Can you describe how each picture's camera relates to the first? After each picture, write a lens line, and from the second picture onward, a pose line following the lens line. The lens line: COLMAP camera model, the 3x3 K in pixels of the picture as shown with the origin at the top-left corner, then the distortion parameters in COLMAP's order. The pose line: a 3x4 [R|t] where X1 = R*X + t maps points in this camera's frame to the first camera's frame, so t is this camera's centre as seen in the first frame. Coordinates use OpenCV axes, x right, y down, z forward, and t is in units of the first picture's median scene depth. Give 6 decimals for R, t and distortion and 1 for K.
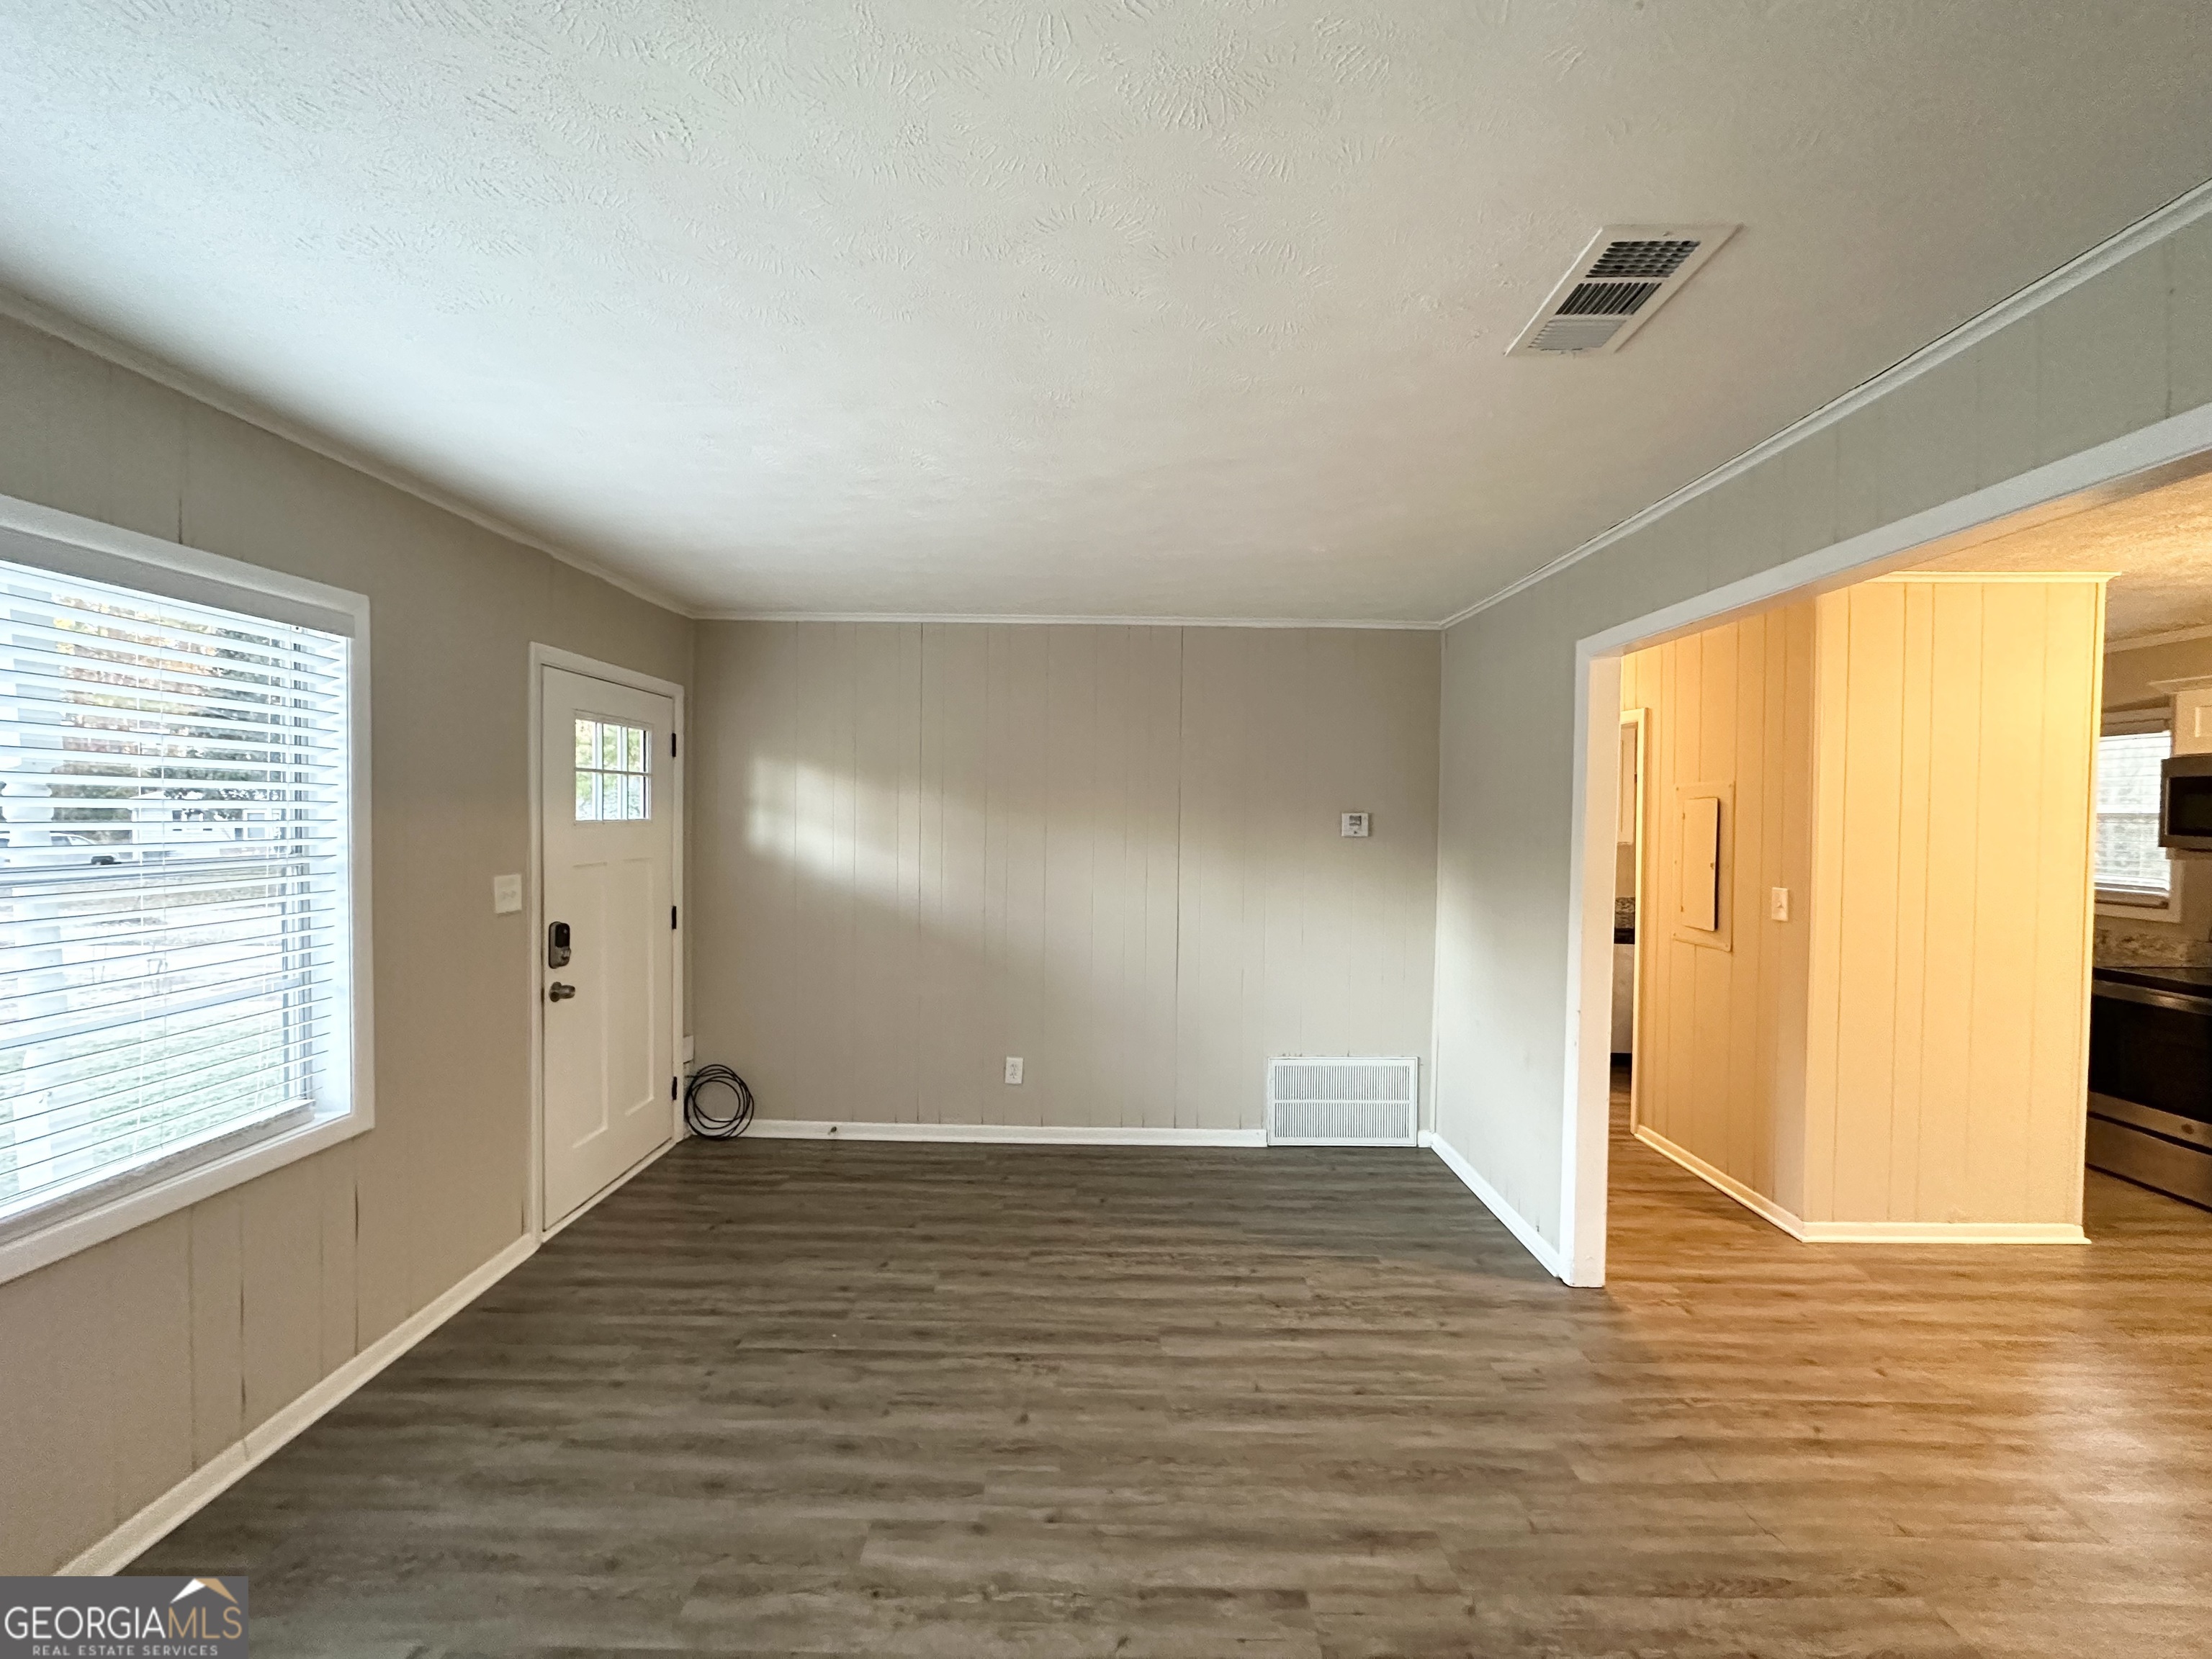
lens RADIAL K [[886.2, 0, 1106.6], [0, 886.2, 828.9], [0, 0, 1]] dist [0.004294, 0.000225]
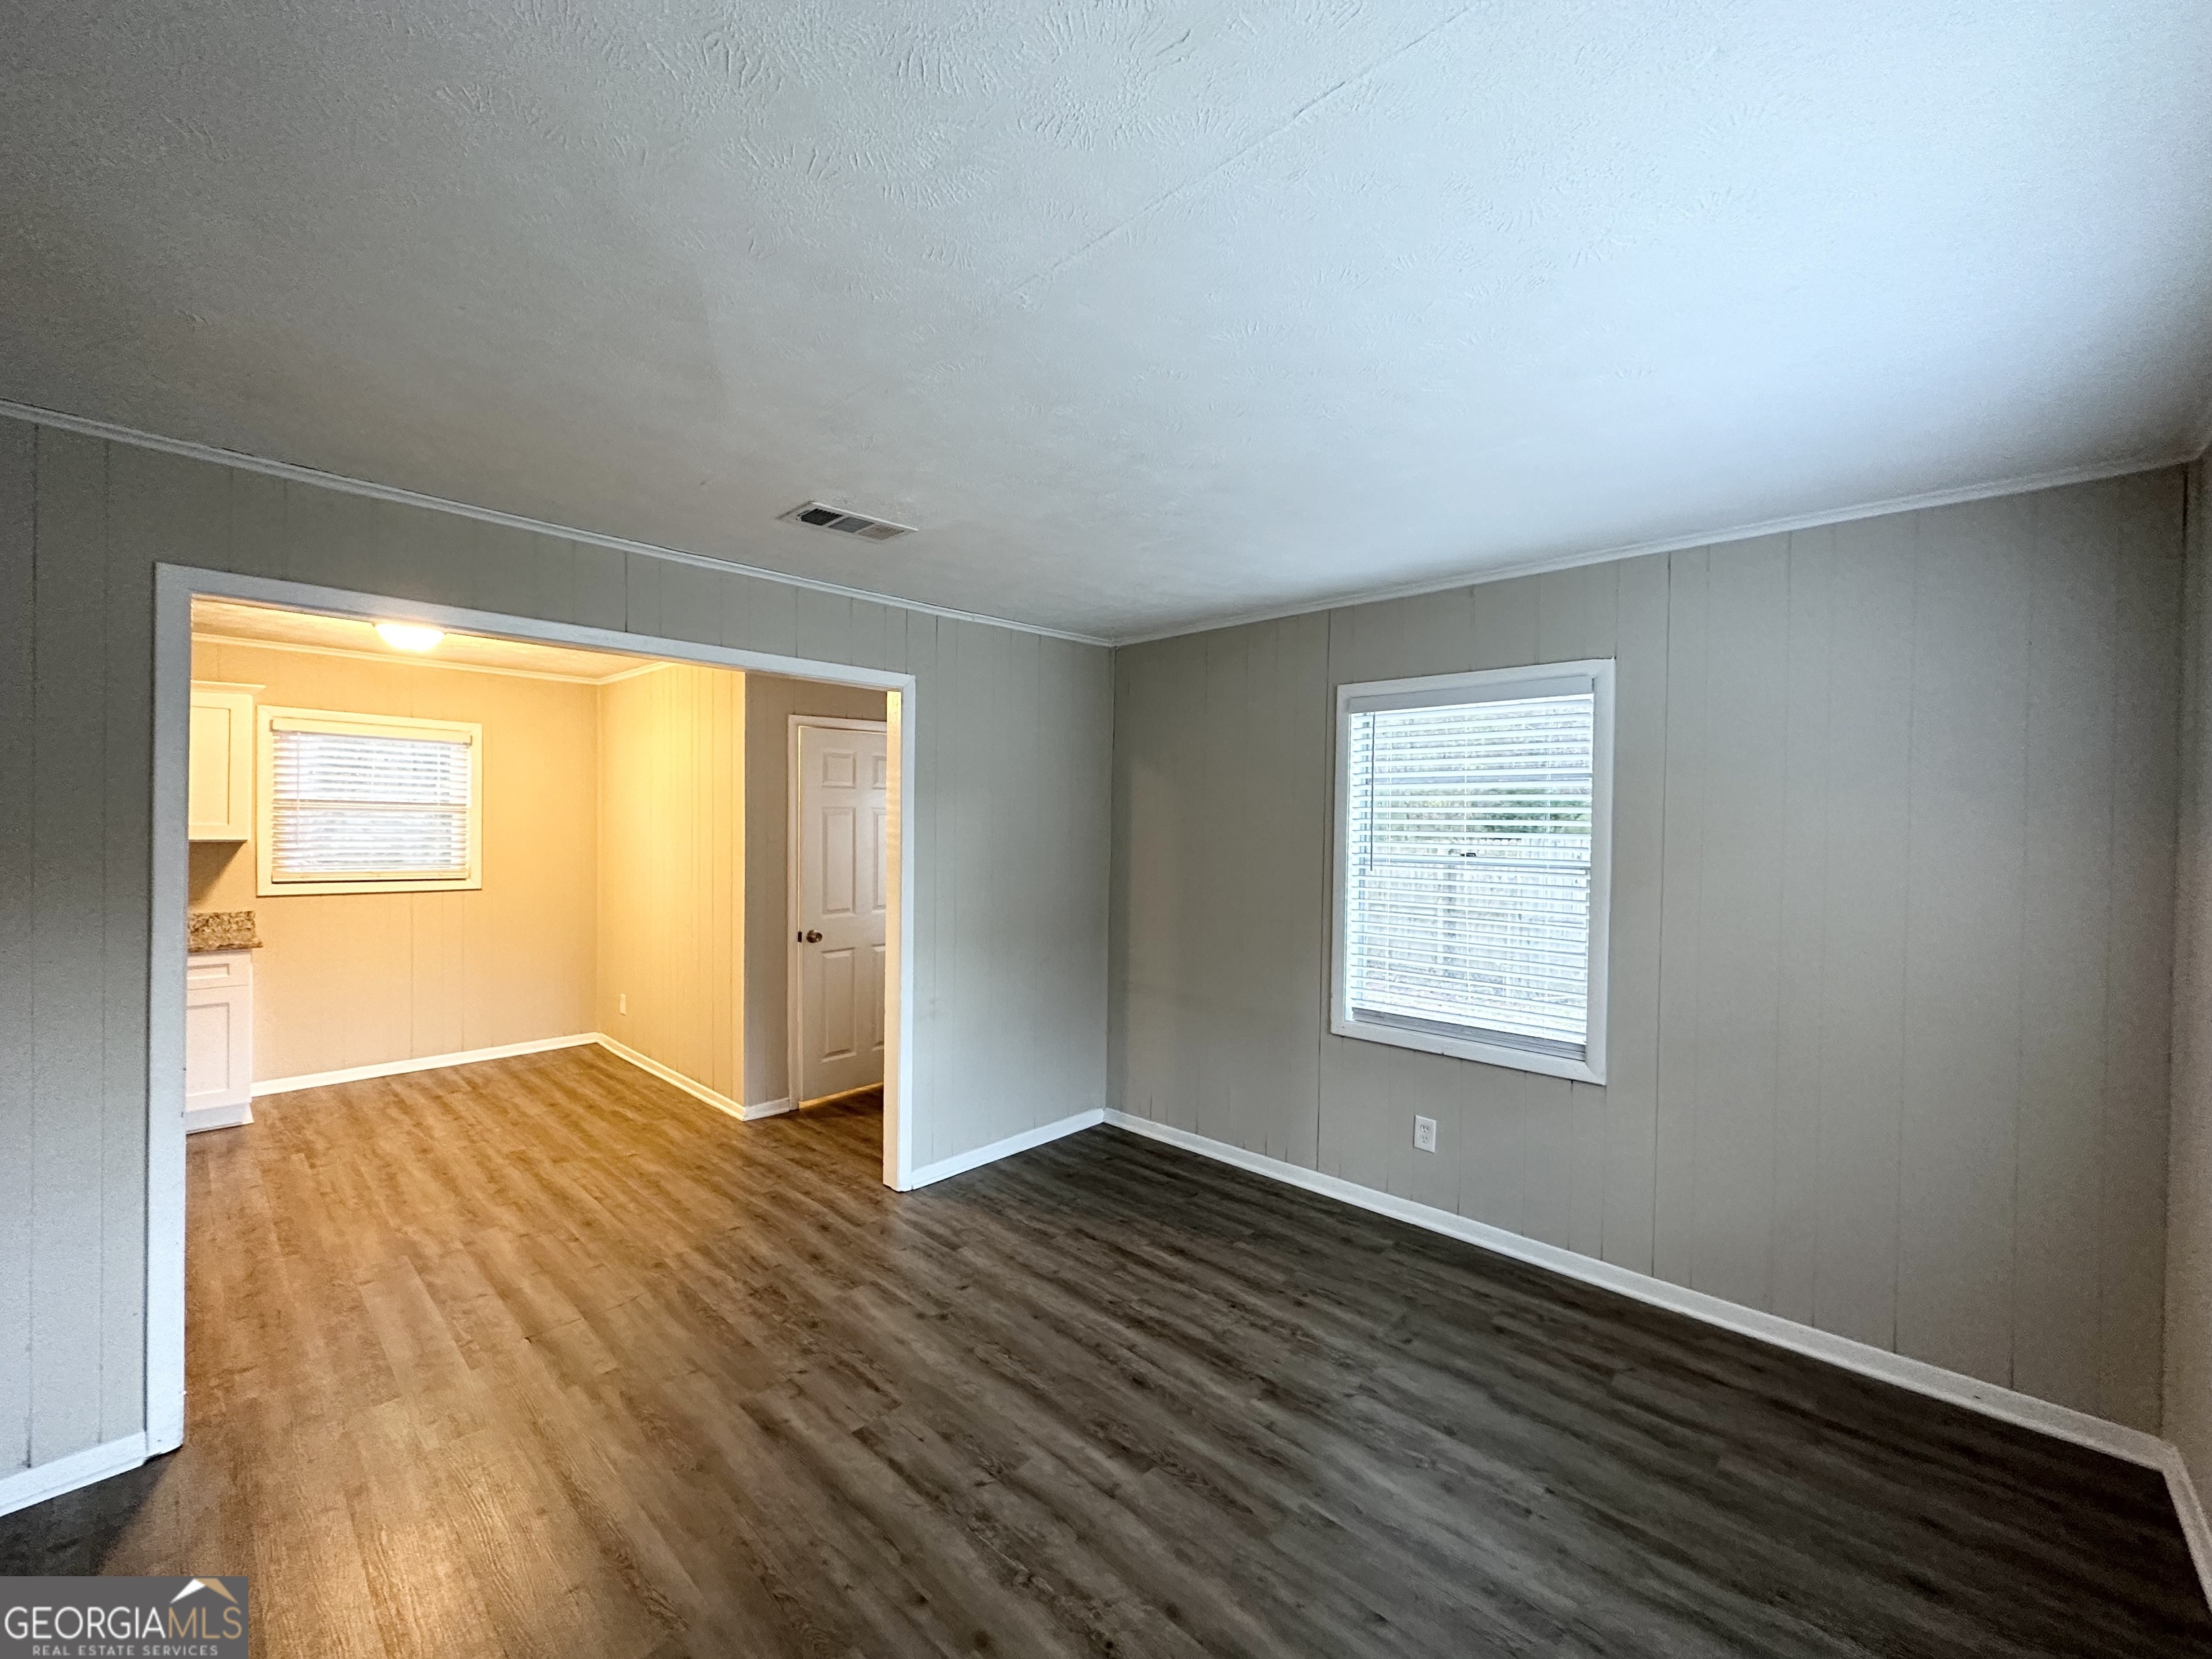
lens RADIAL K [[886.2, 0, 1105.6], [0, 886.2, 825.6], [0, 0, 1]] dist [0.004294, 0.000225]
pose [[-0.746499, -0.022927, 0.664991, -0.843704], [-0.008089, 0.999645, 0.025385, -0.039165], [-0.665337, 0.013571, -0.746420, 1.649861]]
